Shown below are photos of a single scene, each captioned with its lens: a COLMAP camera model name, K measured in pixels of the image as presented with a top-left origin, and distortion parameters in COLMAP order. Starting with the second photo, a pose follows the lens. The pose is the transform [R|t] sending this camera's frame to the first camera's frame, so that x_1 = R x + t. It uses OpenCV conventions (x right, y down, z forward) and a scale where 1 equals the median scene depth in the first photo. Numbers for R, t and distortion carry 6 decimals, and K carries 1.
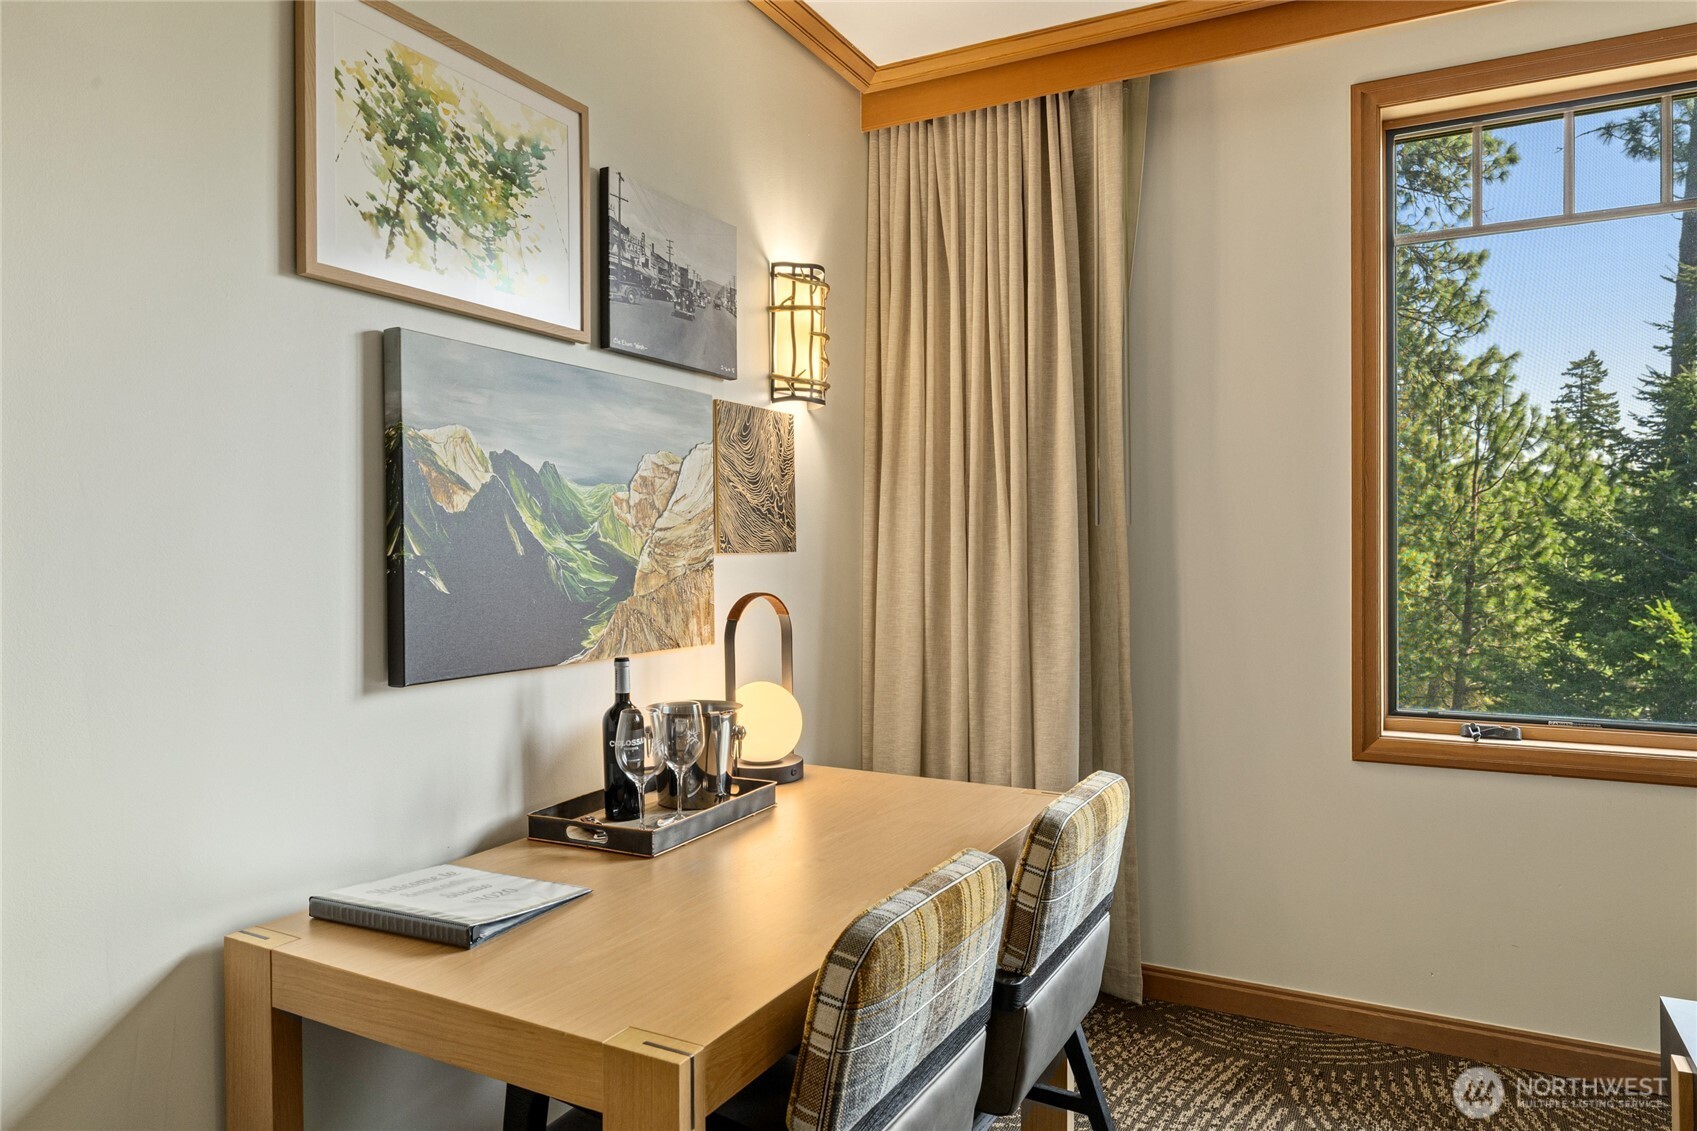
lens RADIAL K [[1118.1, 0, 847.7], [0, 1118.1, 546.7], [0, 0, 1]] dist [0.006297, -0.002918]
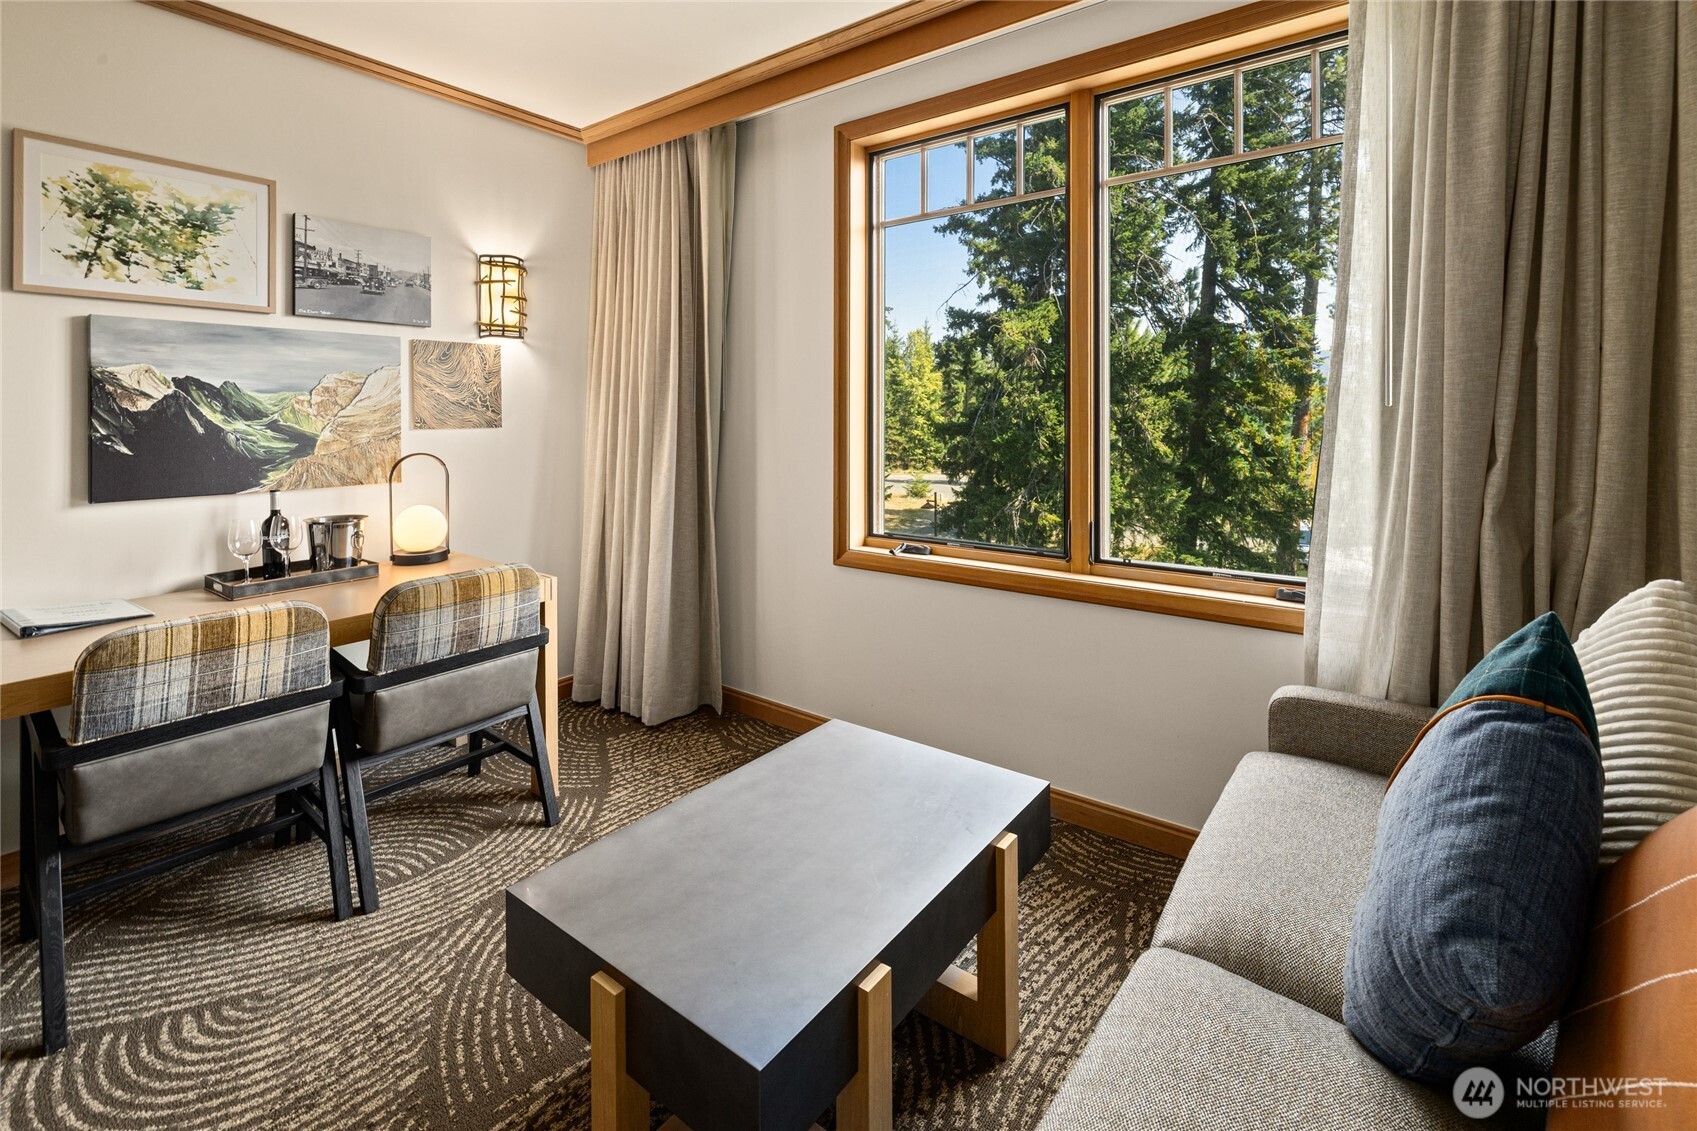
lens RADIAL K [[773.8, 0, 846.9], [0, 773.8, 422.5], [0, 0, 1]] dist [0.001301, -0.000127]
pose [[0.986061, 0.003545, -0.166348, 0.938371], [-0.001511, 0.999923, 0.012353, -0.026068], [0.166379, -0.011929, 0.985990, -0.074996]]
